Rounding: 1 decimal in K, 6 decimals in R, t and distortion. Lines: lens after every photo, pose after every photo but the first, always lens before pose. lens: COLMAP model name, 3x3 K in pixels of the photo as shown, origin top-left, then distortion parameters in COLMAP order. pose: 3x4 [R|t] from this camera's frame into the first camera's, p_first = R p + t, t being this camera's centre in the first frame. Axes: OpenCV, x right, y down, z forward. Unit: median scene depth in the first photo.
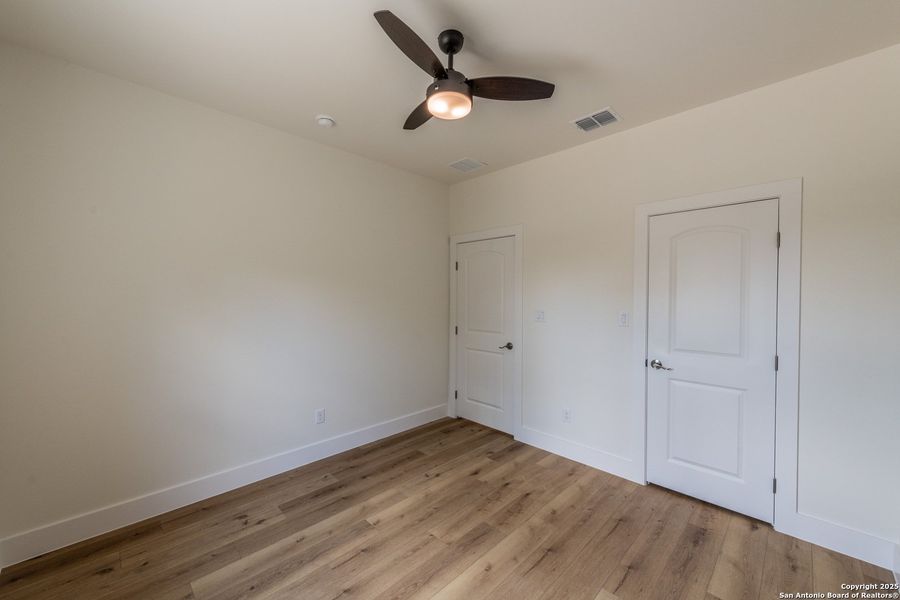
lens RADIAL K [[352.9, 0, 450.9], [0, 352.9, 298.5], [0, 0, 1]] dist [0.007623, -0.002542]
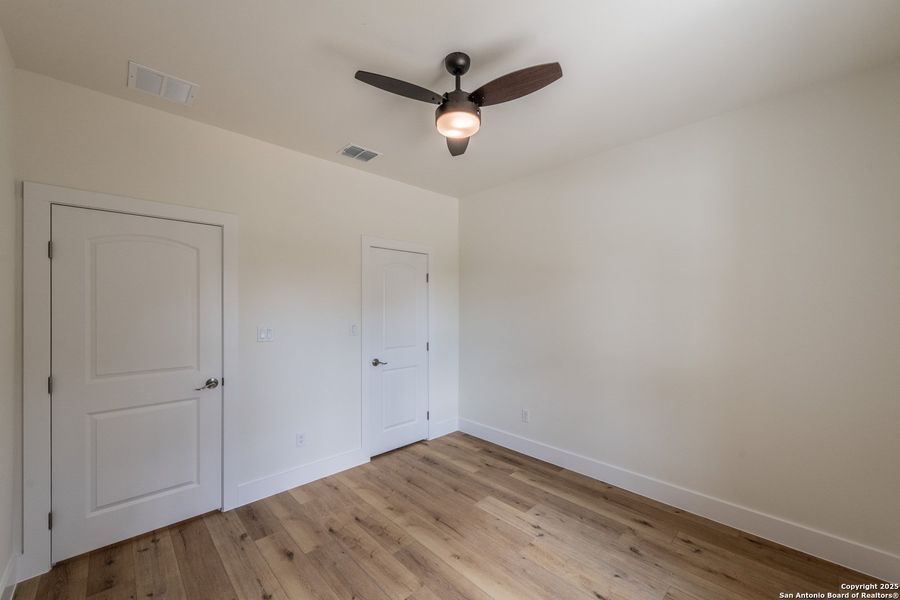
lens RADIAL K [[352.9, 0, 454.7], [0, 352.9, 305.0], [0, 0, 1]] dist [0.007623, -0.002542]
pose [[0.011536, 0.003337, 0.999928, -0.729628], [0.011254, 0.999931, -0.003467, -0.015702], [-0.999870, 0.011294, 0.011498, 0.715567]]
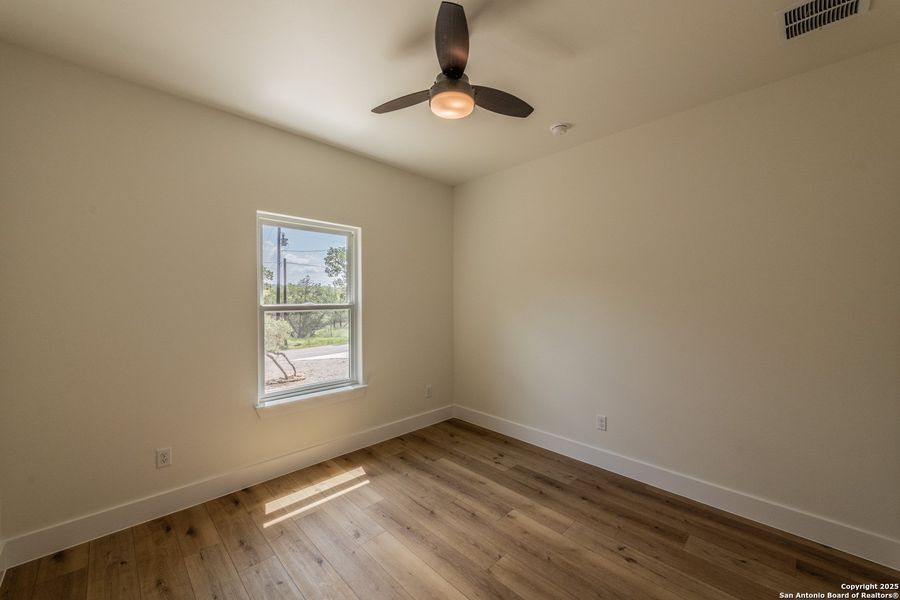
lens RADIAL K [[352.9, 0, 446.9], [0, 352.9, 297.9], [0, 0, 1]] dist [0.007623, -0.002542]
pose [[-0.021719, -0.000268, -0.999764, 0.709986], [-0.009556, 0.999954, -0.000060, 0.002408], [0.999718, 0.009552, -0.021721, 0.722334]]
